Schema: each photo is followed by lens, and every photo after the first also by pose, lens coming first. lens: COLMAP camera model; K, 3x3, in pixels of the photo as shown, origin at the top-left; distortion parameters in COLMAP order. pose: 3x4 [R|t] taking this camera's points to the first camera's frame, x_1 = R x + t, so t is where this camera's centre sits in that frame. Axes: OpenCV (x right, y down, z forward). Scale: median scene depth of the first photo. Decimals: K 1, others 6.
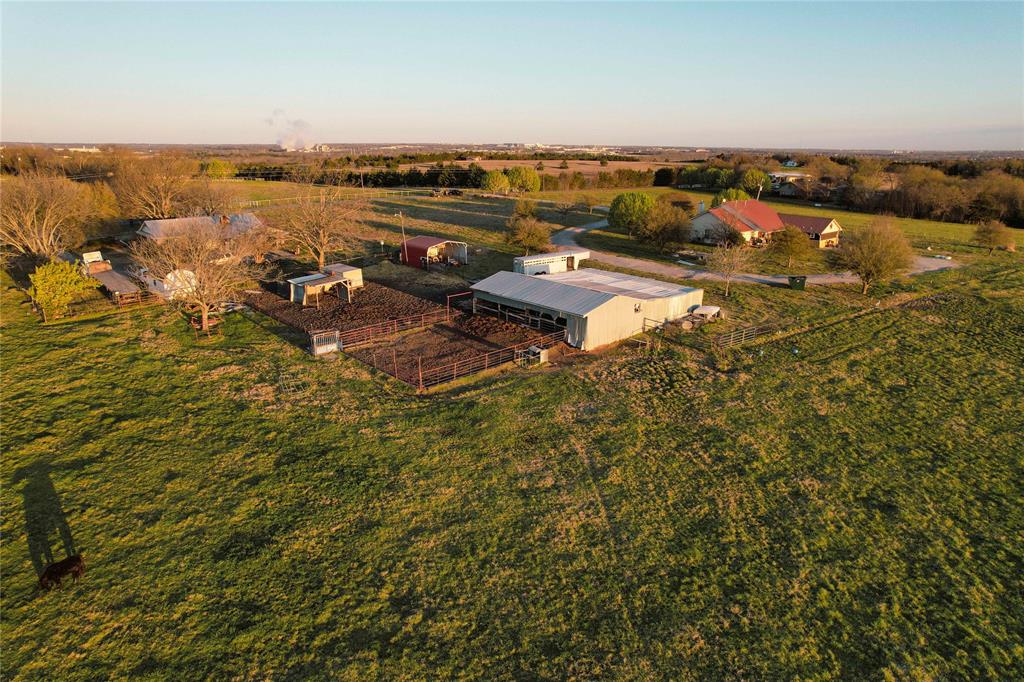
lens RADIAL K [[656.7, 0, 511.5], [0, 656.7, 338.4], [0, 0, 1]] dist [-0.075990, 0.068566]
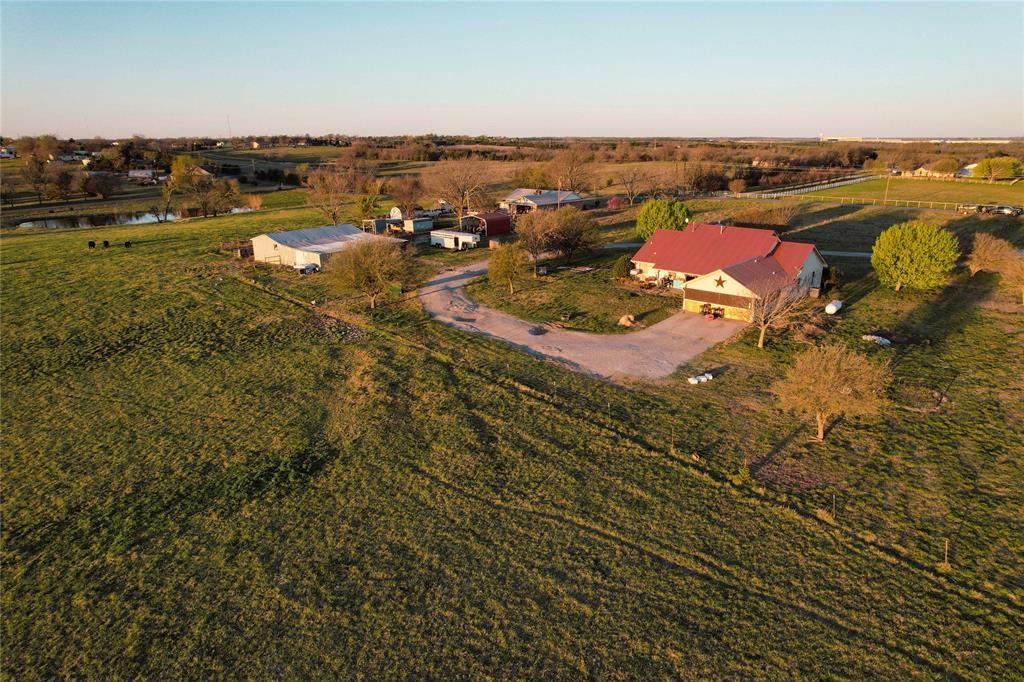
lens RADIAL K [[656.7, 0, 512.7], [0, 656.7, 339.8], [0, 0, 1]] dist [-0.075990, 0.068566]
pose [[0.126278, 0.286456, -0.949735, 2.161229], [-0.283490, 0.927893, 0.242175, -0.452116], [0.950625, 0.238659, 0.198380, 1.527250]]
